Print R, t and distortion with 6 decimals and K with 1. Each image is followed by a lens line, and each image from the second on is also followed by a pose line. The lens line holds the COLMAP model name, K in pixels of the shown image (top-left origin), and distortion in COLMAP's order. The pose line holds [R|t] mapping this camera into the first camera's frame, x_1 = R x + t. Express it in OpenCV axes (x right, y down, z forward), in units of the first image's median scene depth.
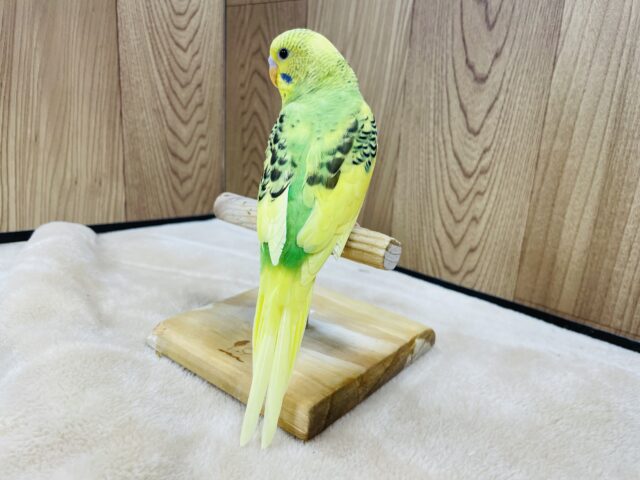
lens RADIAL K [[497.8, 0, 321.8], [0, 497.8, 227.8], [0, 0, 1]] dist [0.015894, -0.075965]
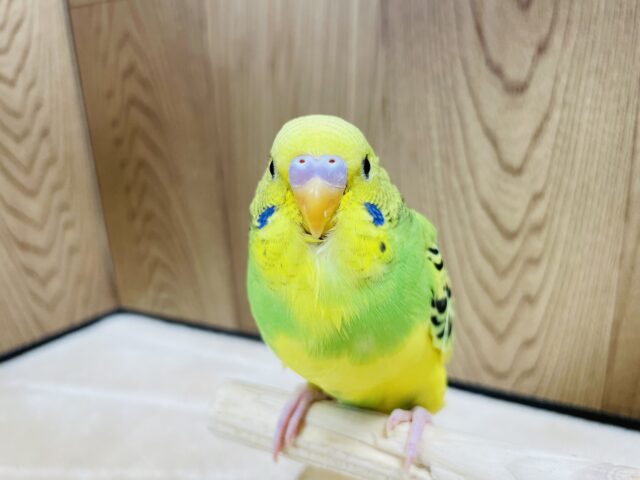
lens RADIAL K [[497.8, 0, 322.9], [0, 497.8, 222.9], [0, 0, 1]] dist [0.015894, -0.075965]
pose [[0.963380, -0.167828, 0.209123, -0.072999], [0.165383, 0.985796, 0.029251, -0.175699], [-0.211062, 0.006405, 0.977452, 0.401984]]
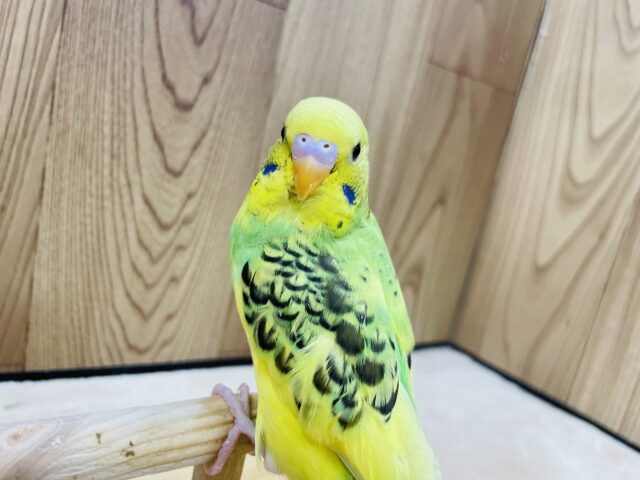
lens RADIAL K [[497.8, 0, 334.1], [0, 497.8, 227.3], [0, 0, 1]] dist [0.015894, -0.075965]
pose [[0.271595, -0.167884, 0.947656, -0.354488], [0.047607, 0.985806, 0.160999, -0.210167], [-0.961234, 0.001388, 0.275732, 0.521822]]
